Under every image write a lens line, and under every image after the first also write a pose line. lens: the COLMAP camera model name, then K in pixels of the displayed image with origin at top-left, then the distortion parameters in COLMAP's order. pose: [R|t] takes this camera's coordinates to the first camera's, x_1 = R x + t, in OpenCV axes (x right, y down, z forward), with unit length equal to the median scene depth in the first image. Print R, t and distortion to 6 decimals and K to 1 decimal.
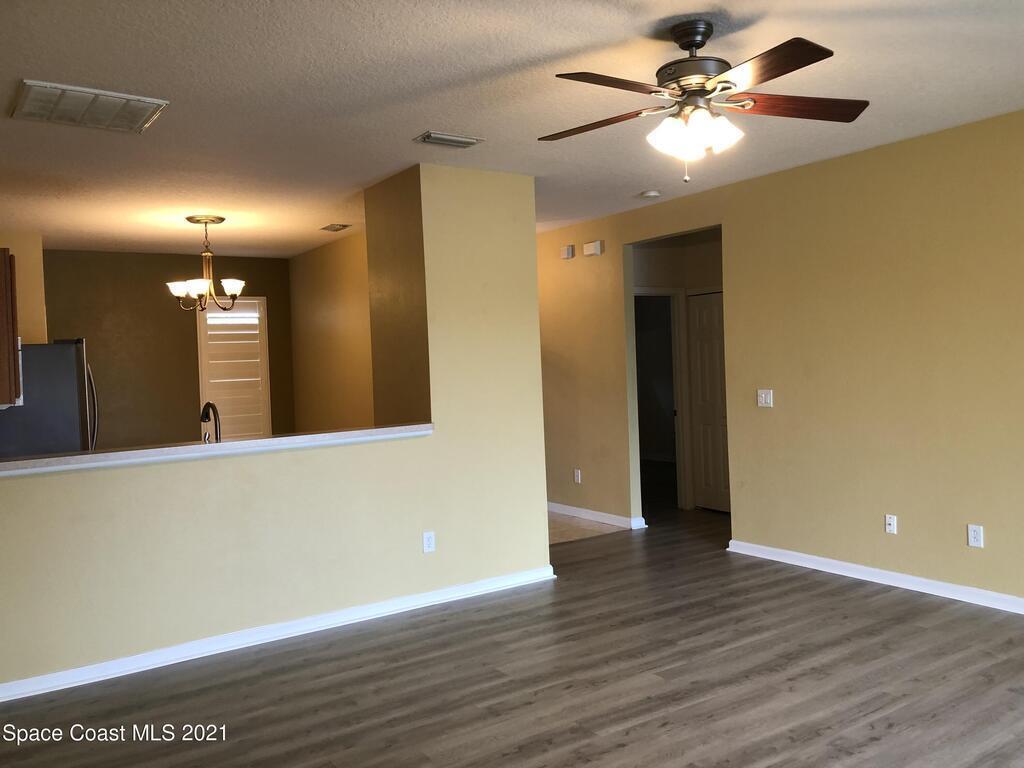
lens RADIAL K [[843.7, 0, 517.7], [0, 843.7, 385.4], [0, 0, 1]] dist [0.029305, -0.025876]
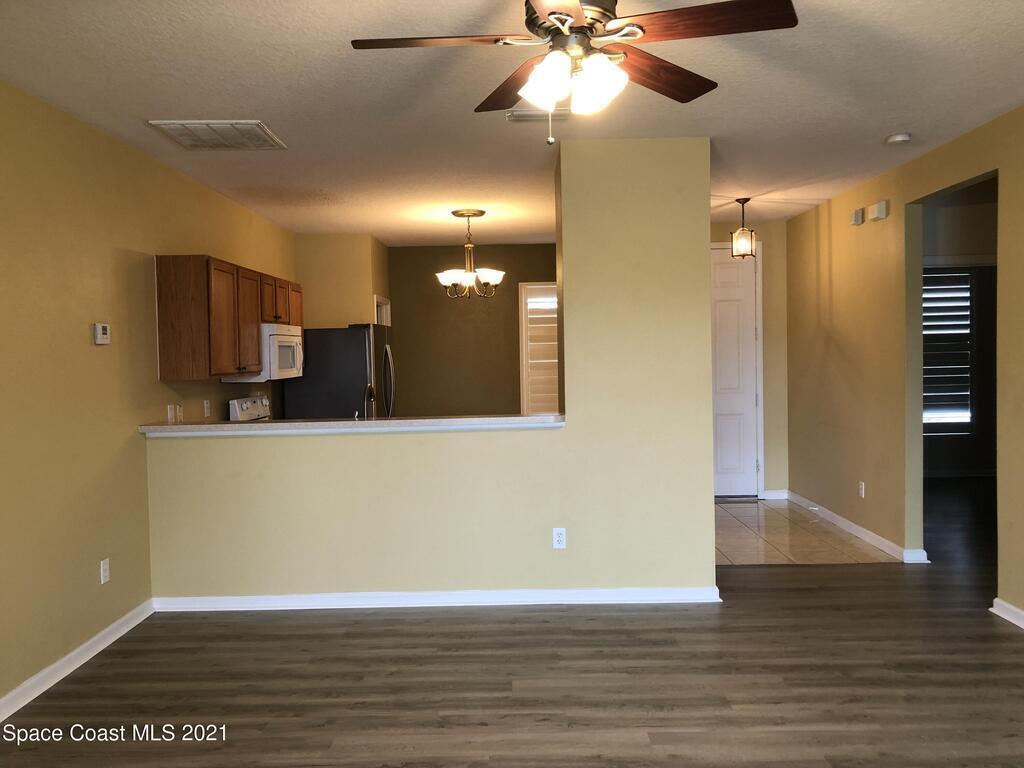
lens RADIAL K [[843.7, 0, 514.9], [0, 843.7, 386.5], [0, 0, 1]] dist [0.029305, -0.025876]
pose [[0.820966, 0.044890, -0.569210, 0.448755], [-0.028510, 0.998884, 0.037657, -0.024775], [0.570265, -0.014687, 0.821329, 0.212161]]
